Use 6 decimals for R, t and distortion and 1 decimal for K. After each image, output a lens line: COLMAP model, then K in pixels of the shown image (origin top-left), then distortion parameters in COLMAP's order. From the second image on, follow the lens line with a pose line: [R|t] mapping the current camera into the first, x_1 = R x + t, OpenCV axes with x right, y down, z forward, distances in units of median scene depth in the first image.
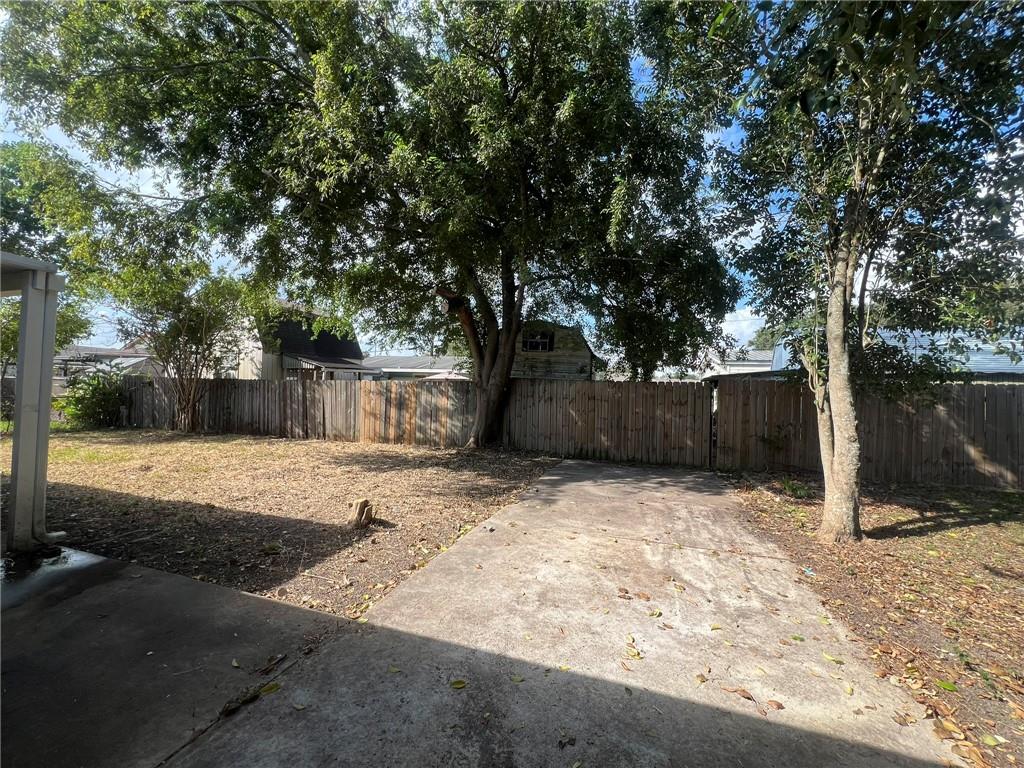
lens RADIAL K [[409.7, 0, 510.0], [0, 409.7, 380.3], [0, 0, 1]] dist [-0.002954, -0.000056]
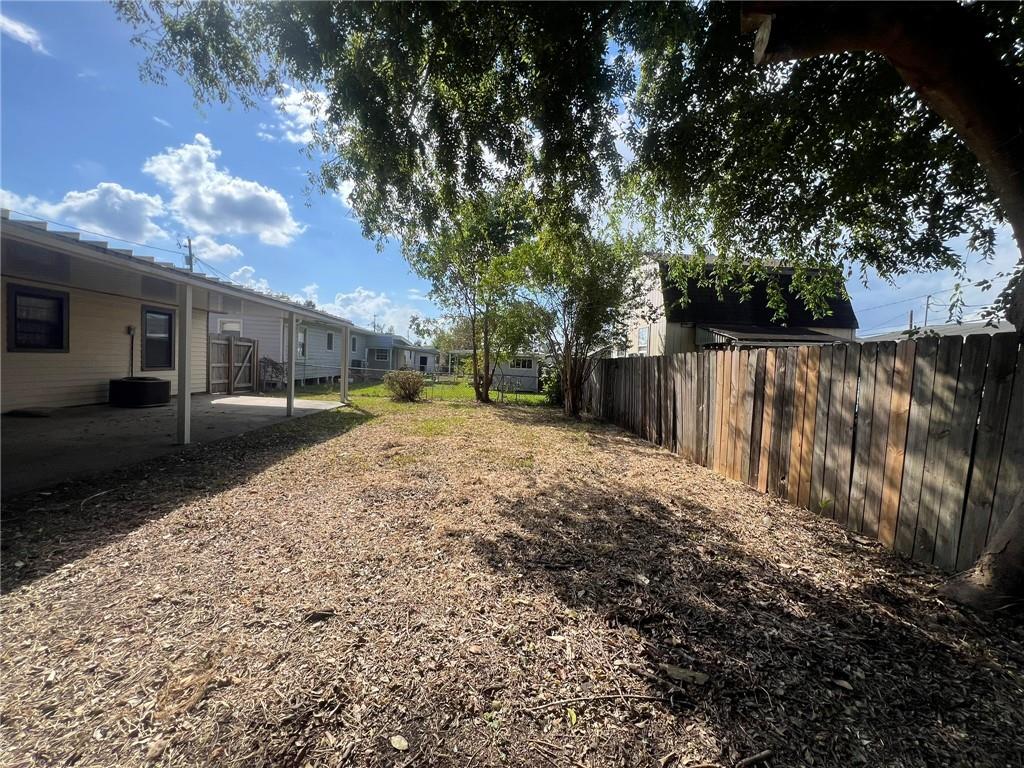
lens RADIAL K [[409.7, 0, 510.0], [0, 409.7, 380.3], [0, 0, 1]] dist [-0.002954, -0.000056]
pose [[0.356772, 0.024636, -0.933866, 0.026821], [-0.010882, 0.999694, 0.022215, 0.041335], [0.934128, 0.002237, 0.356931, 0.801905]]
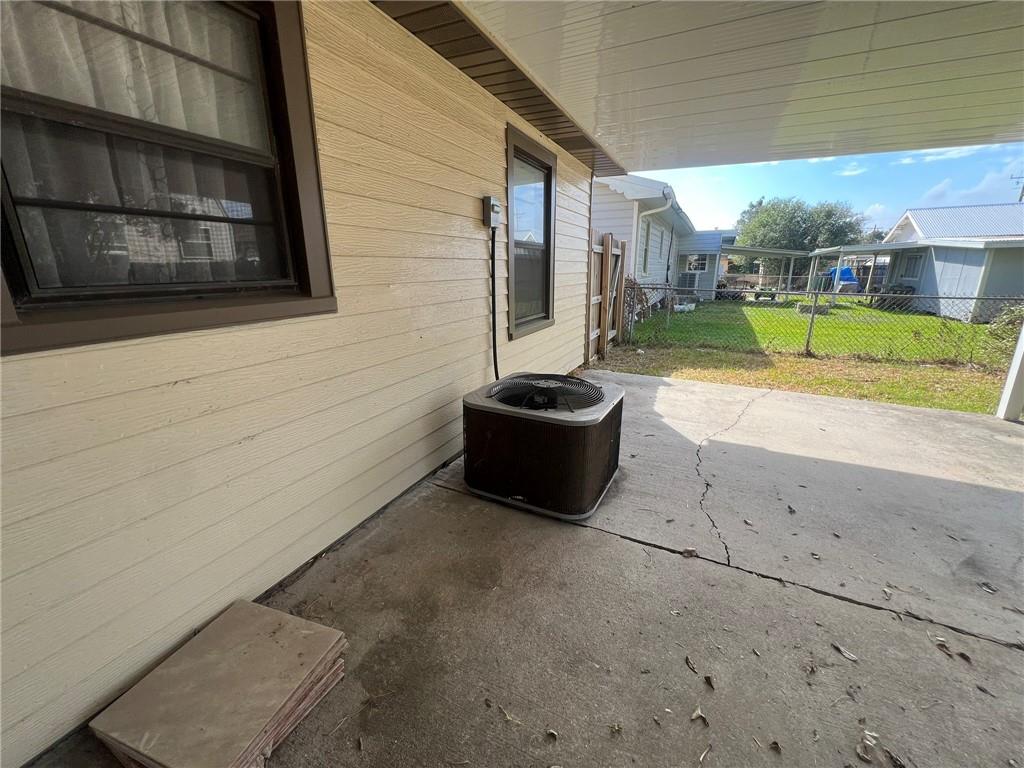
lens RADIAL K [[409.7, 0, 510.0], [0, 409.7, 380.3], [0, 0, 1]] dist [-0.002954, -0.000056]
pose [[-0.146842, 0.232331, -0.961488, -1.065451], [0.027499, 0.972608, 0.230818, -0.002700], [0.988778, 0.007453, -0.149208, 0.286024]]
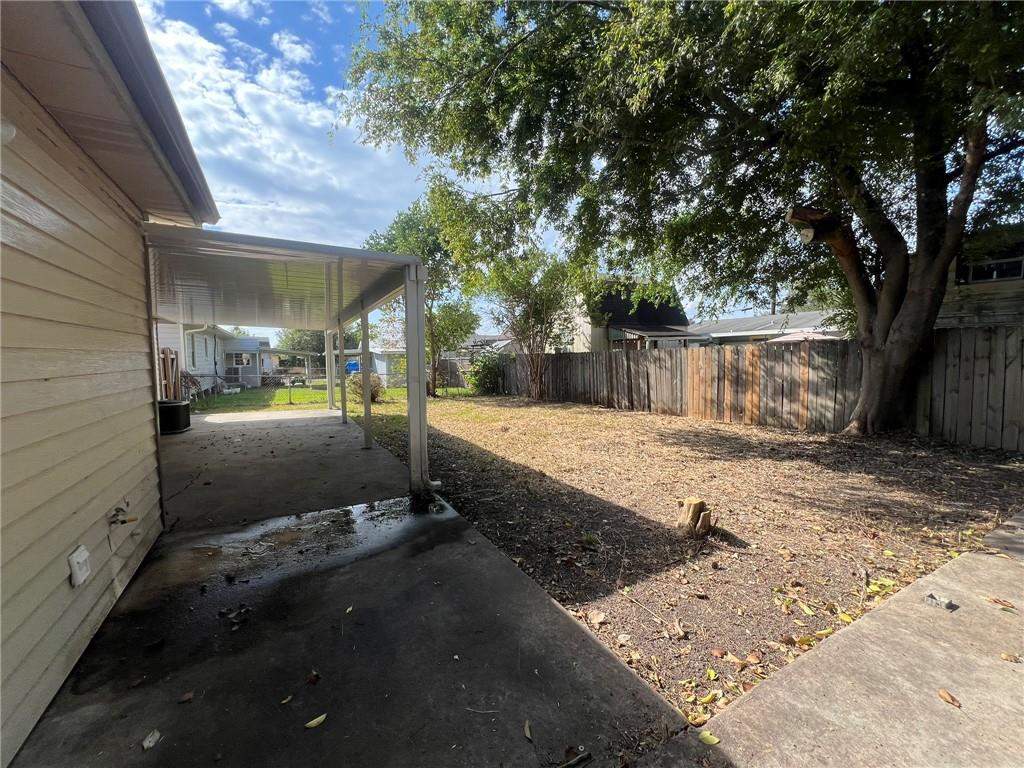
lens RADIAL K [[409.7, 0, 510.0], [0, 409.7, 380.3], [0, 0, 1]] dist [-0.002954, -0.000056]
pose [[0.727866, 0.000061, -0.685719, -0.051208], [0.048844, 0.997455, 0.051935, 0.009061], [0.683977, -0.071295, 0.726011, 0.127489]]
